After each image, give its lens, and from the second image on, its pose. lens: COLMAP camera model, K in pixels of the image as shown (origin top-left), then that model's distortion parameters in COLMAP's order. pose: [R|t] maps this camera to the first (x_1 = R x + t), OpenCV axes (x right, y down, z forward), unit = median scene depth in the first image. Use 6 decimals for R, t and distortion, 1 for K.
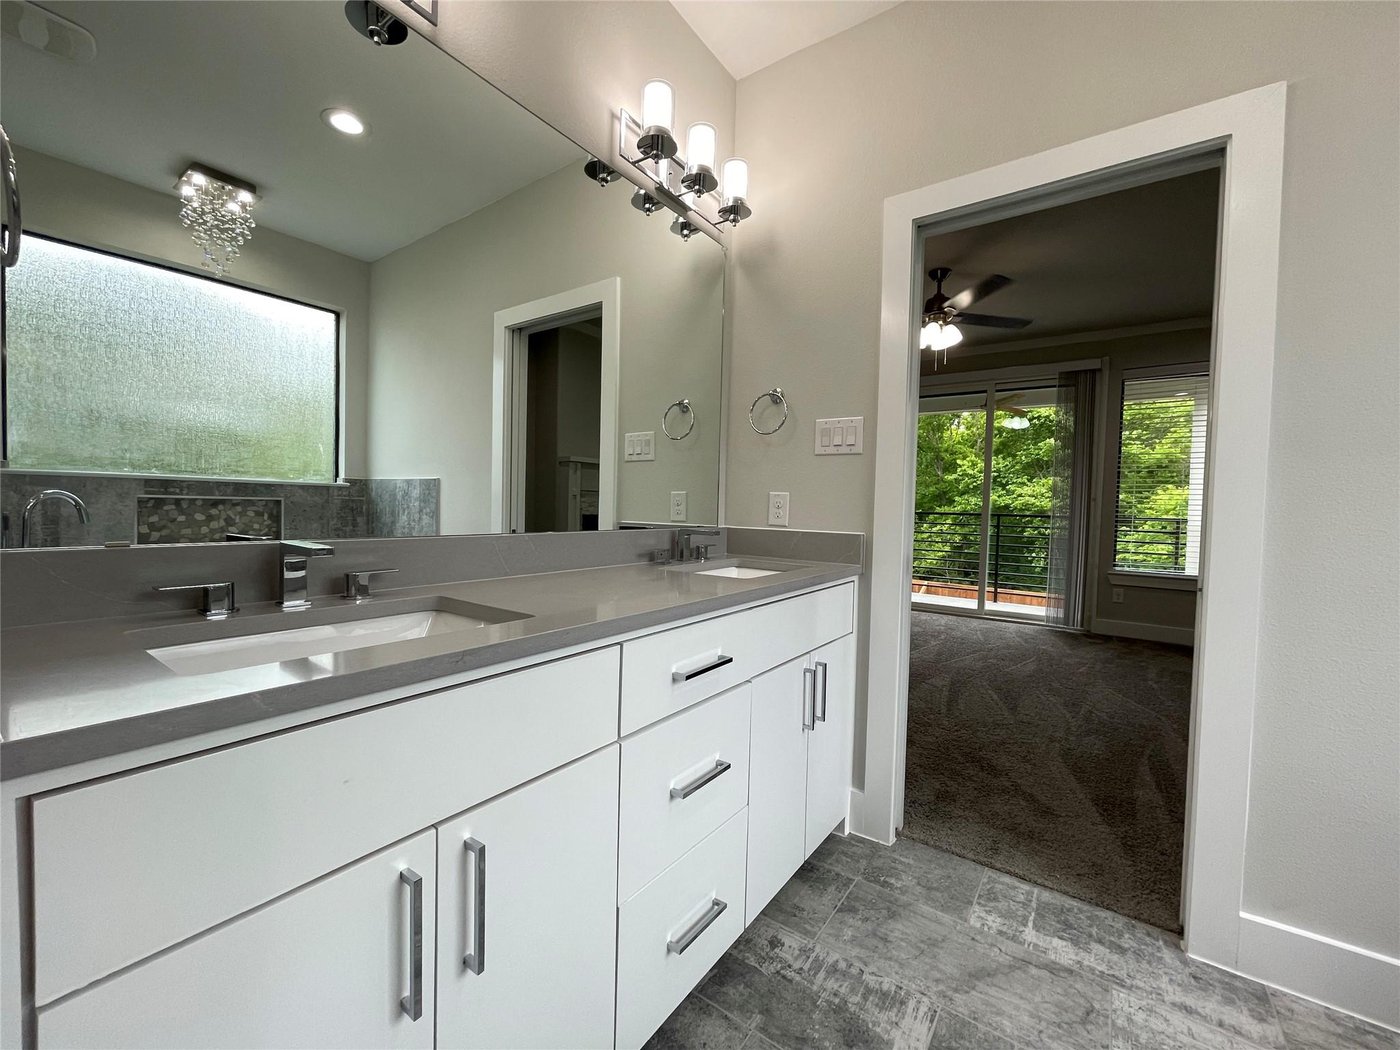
lens RADIAL K [[569.1, 0, 697.0], [0, 569.1, 531.4], [0, 0, 1]] dist [0.003966, -0.002185]
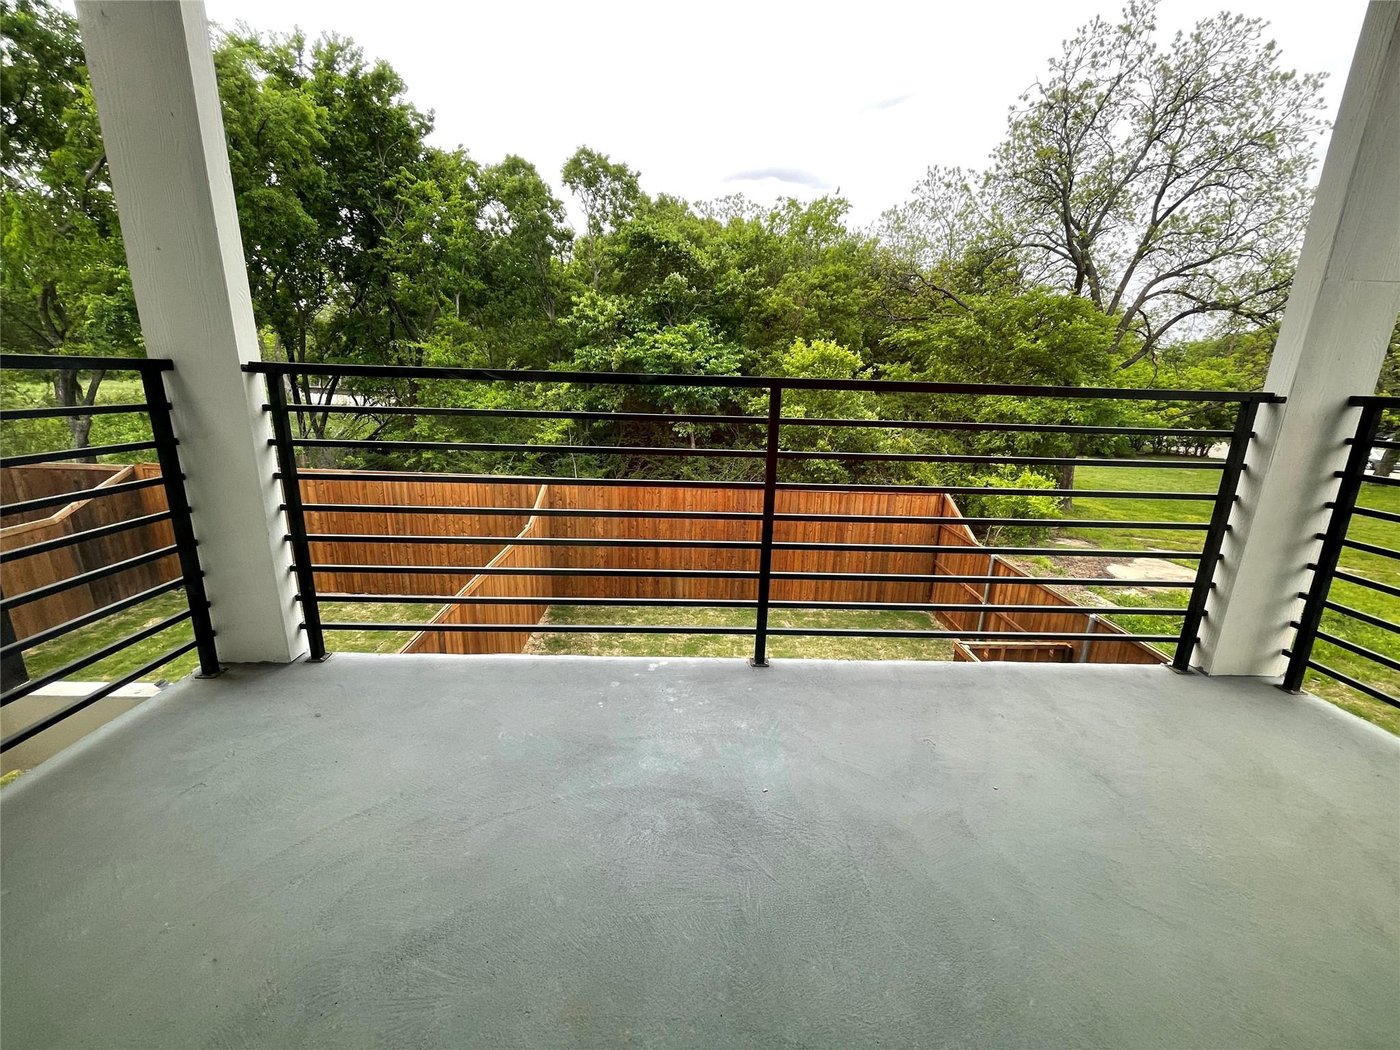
lens RADIAL K [[569.1, 0, 689.7], [0, 569.1, 531.6], [0, 0, 1]] dist [0.003966, -0.002185]
pose [[0.811718, -0.161378, 0.561312, 0.123859], [0.027688, 0.970621, 0.239016, -0.002188], [-0.583393, -0.178473, 0.792338, 0.285928]]
